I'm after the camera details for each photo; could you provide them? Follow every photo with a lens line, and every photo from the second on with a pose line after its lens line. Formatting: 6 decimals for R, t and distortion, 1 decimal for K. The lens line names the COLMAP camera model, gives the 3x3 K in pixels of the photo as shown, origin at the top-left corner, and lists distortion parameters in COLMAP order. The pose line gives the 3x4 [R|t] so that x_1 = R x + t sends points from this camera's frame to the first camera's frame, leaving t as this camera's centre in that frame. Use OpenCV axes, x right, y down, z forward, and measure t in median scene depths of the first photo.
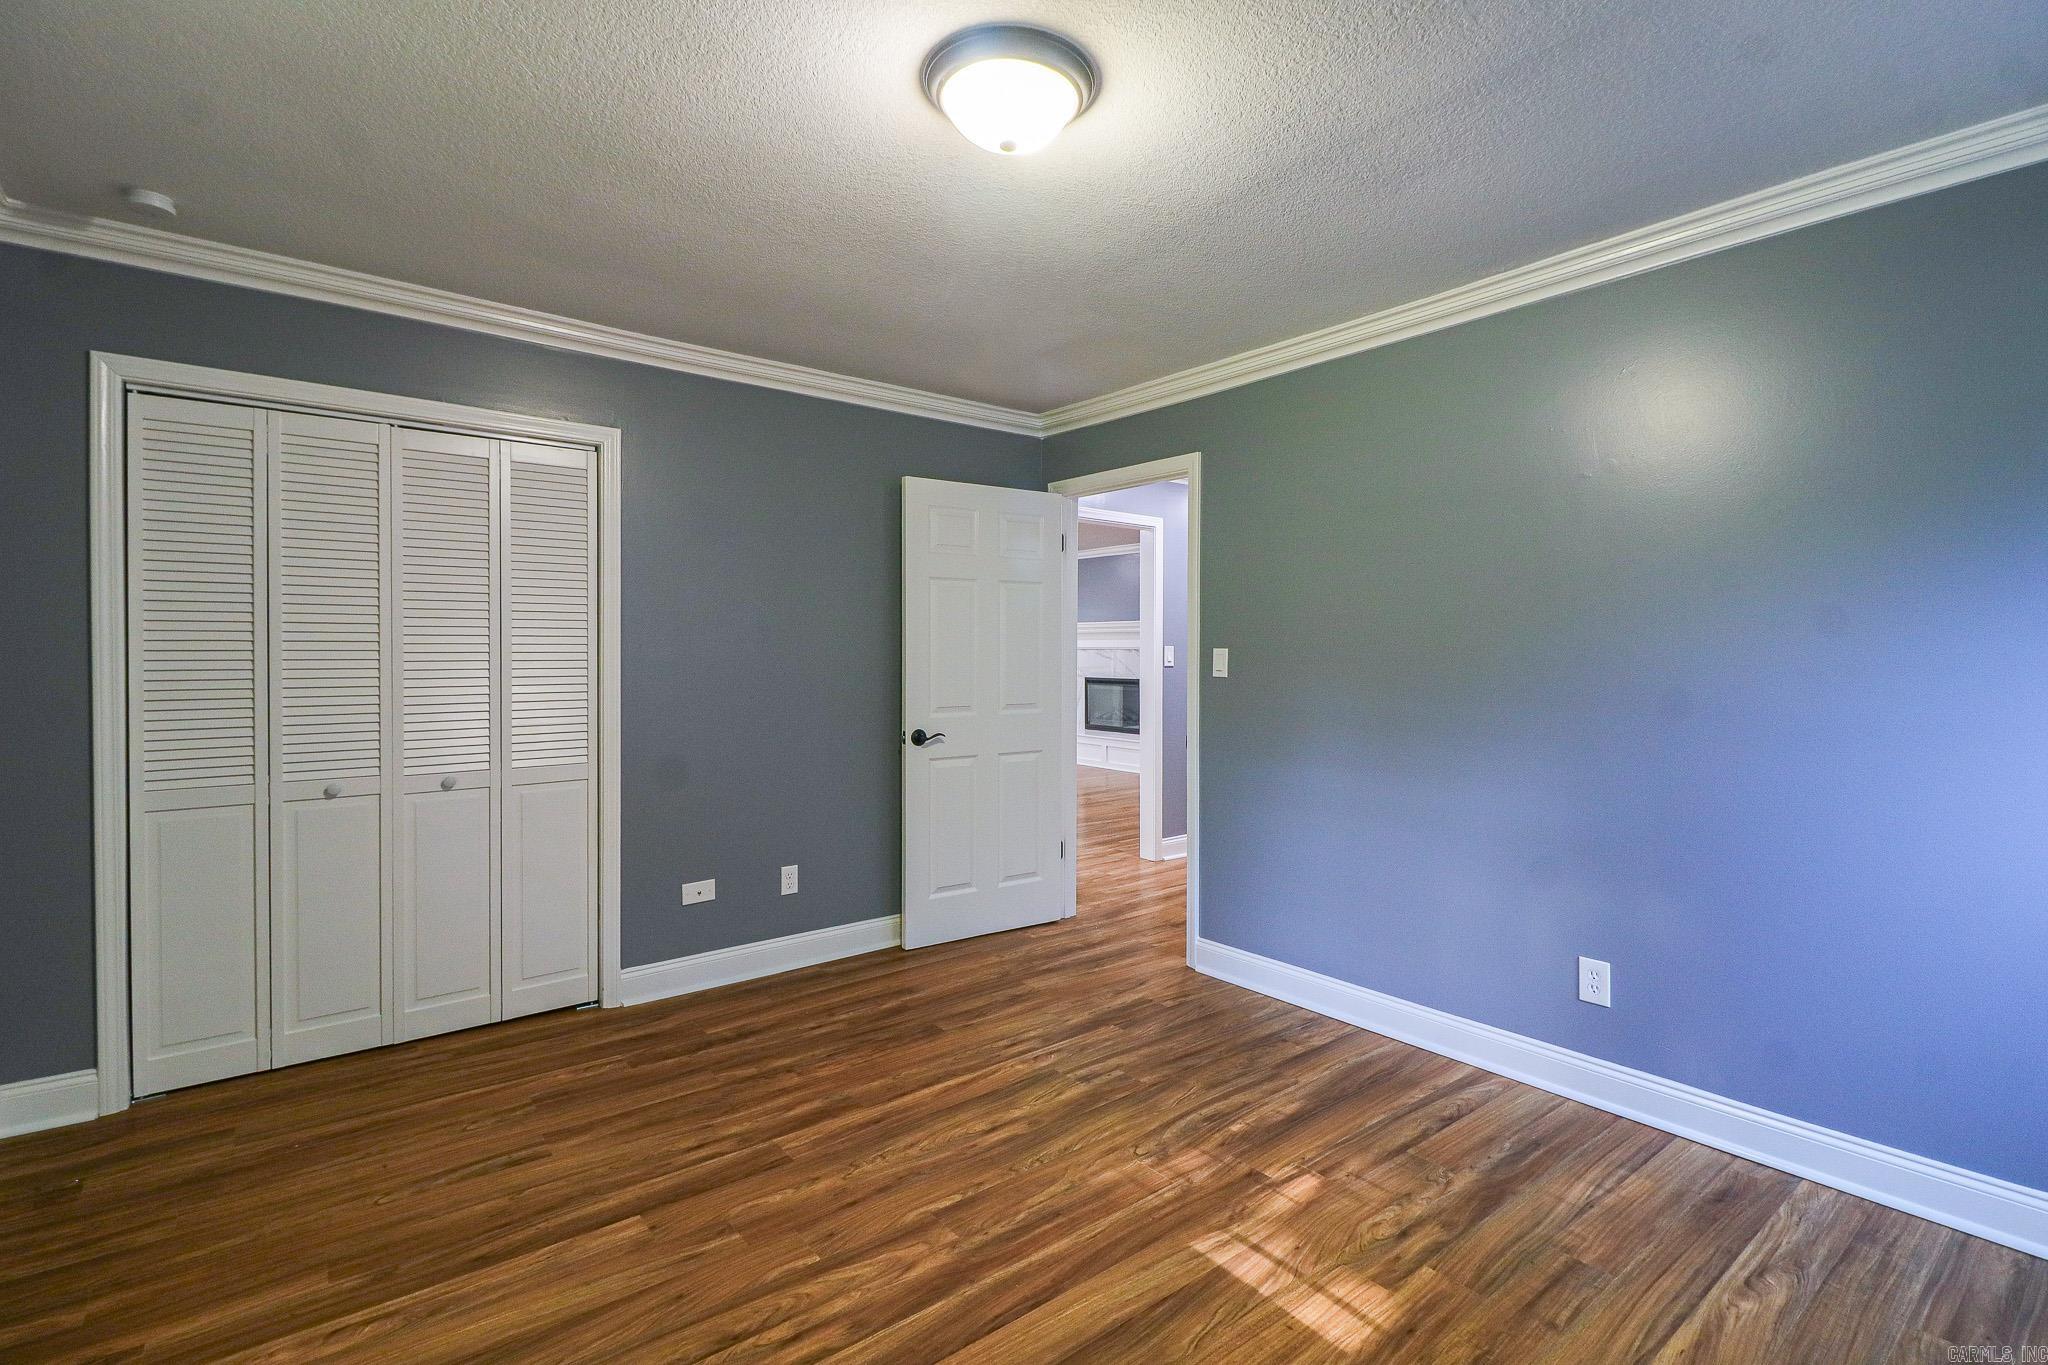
lens RADIAL K [[947.5, 0, 1035.7], [0, 947.5, 659.4], [0, 0, 1]] dist [0.001915, -0.000838]
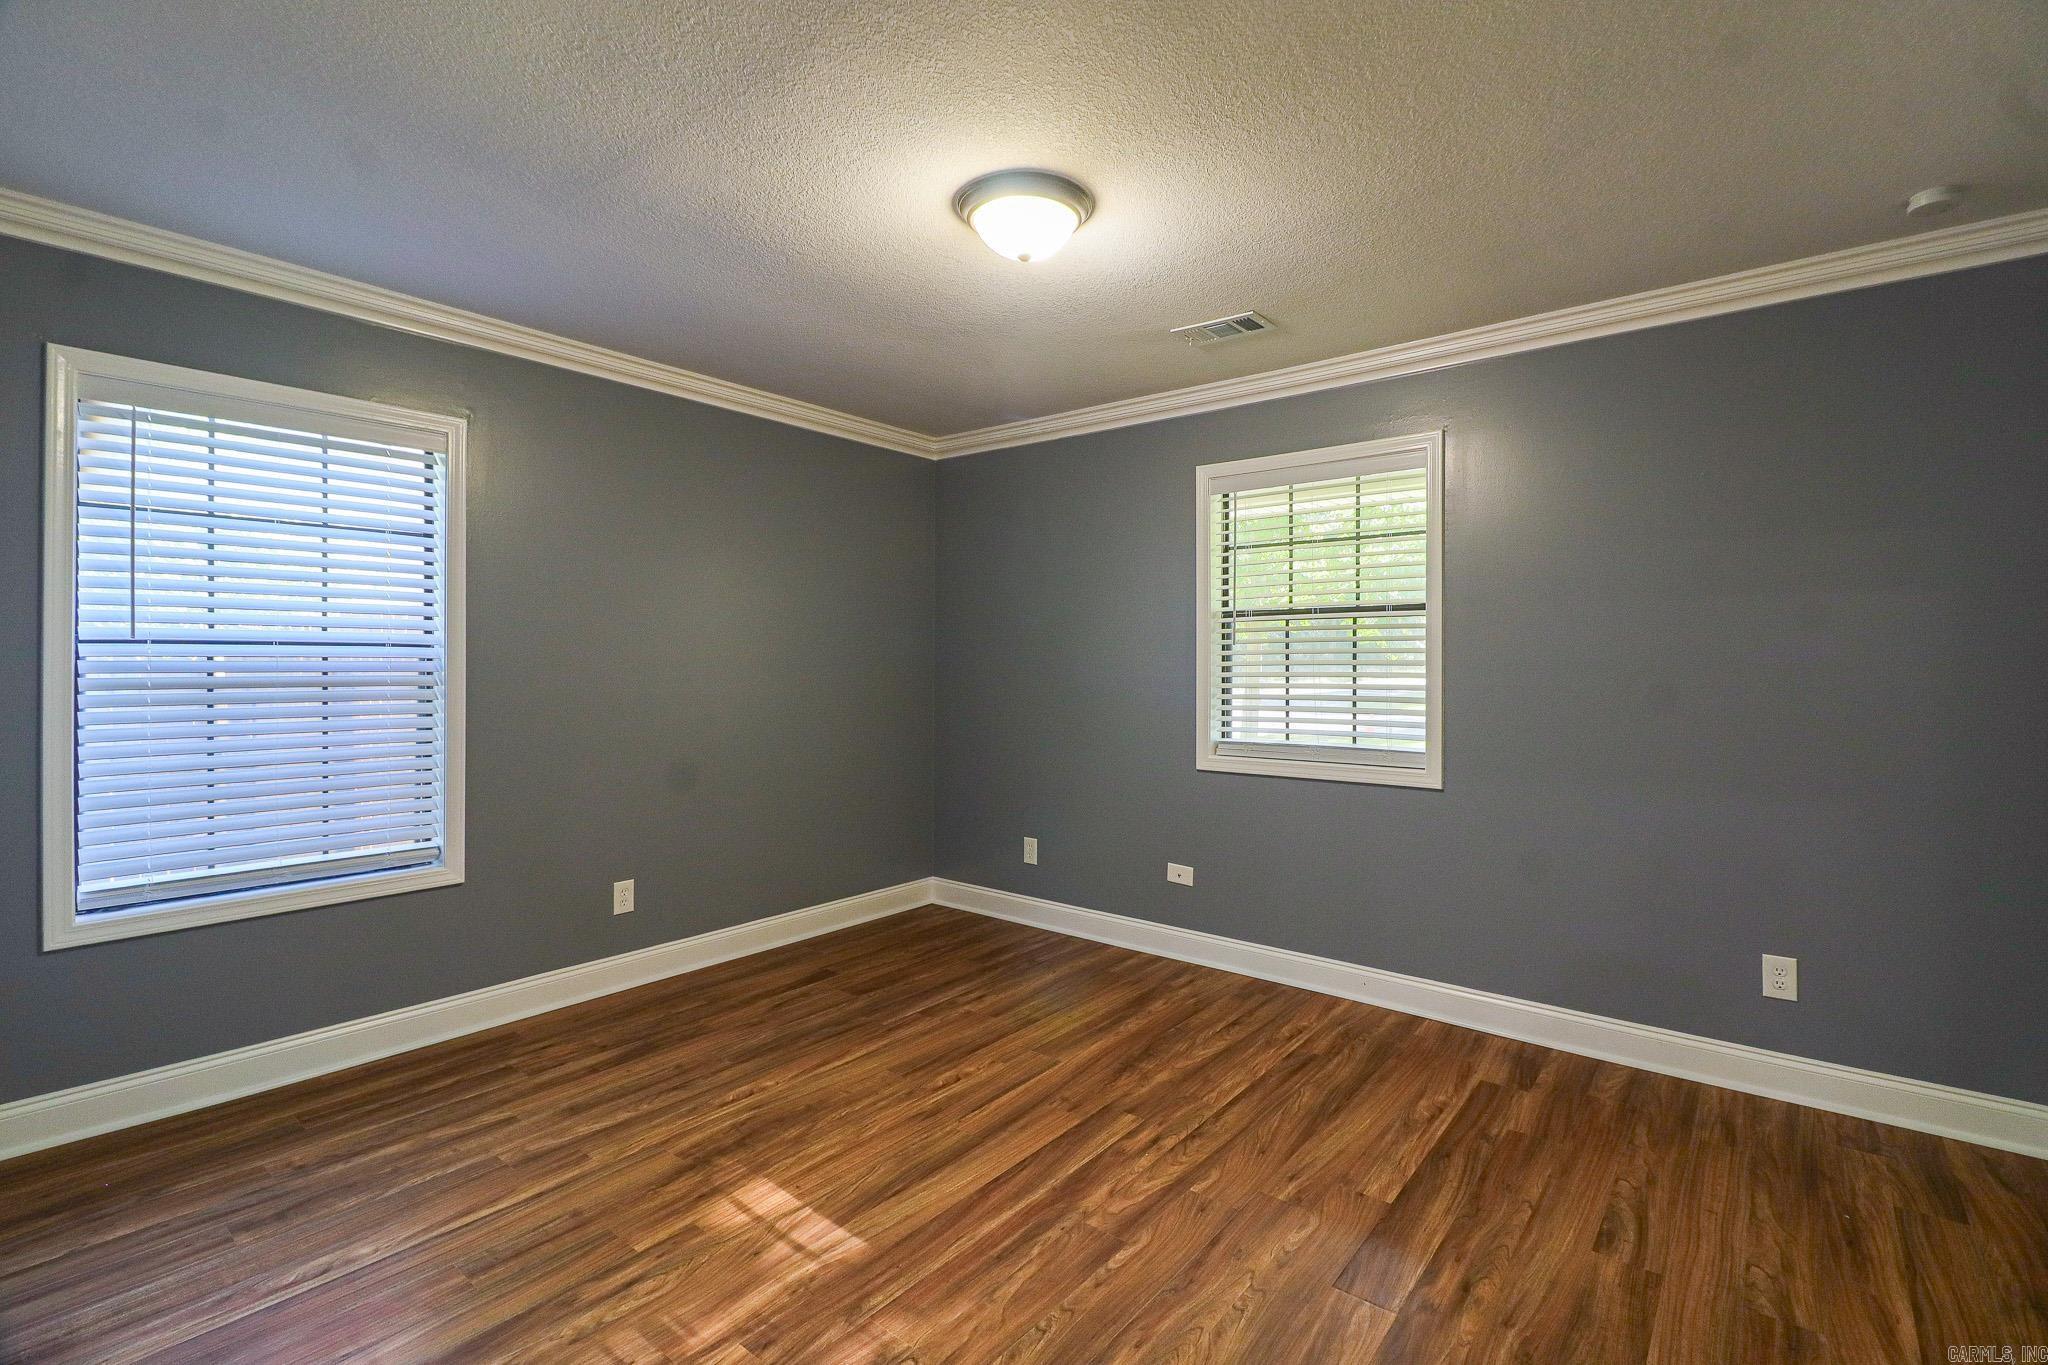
lens RADIAL K [[947.5, 0, 1035.7], [0, 947.5, 659.4], [0, 0, 1]] dist [0.001915, -0.000838]
pose [[-0.975593, -0.005932, -0.219504, 0.208212], [-0.008509, 0.999906, 0.010797, -0.025418], [0.219420, 0.012401, -0.975552, 2.012602]]
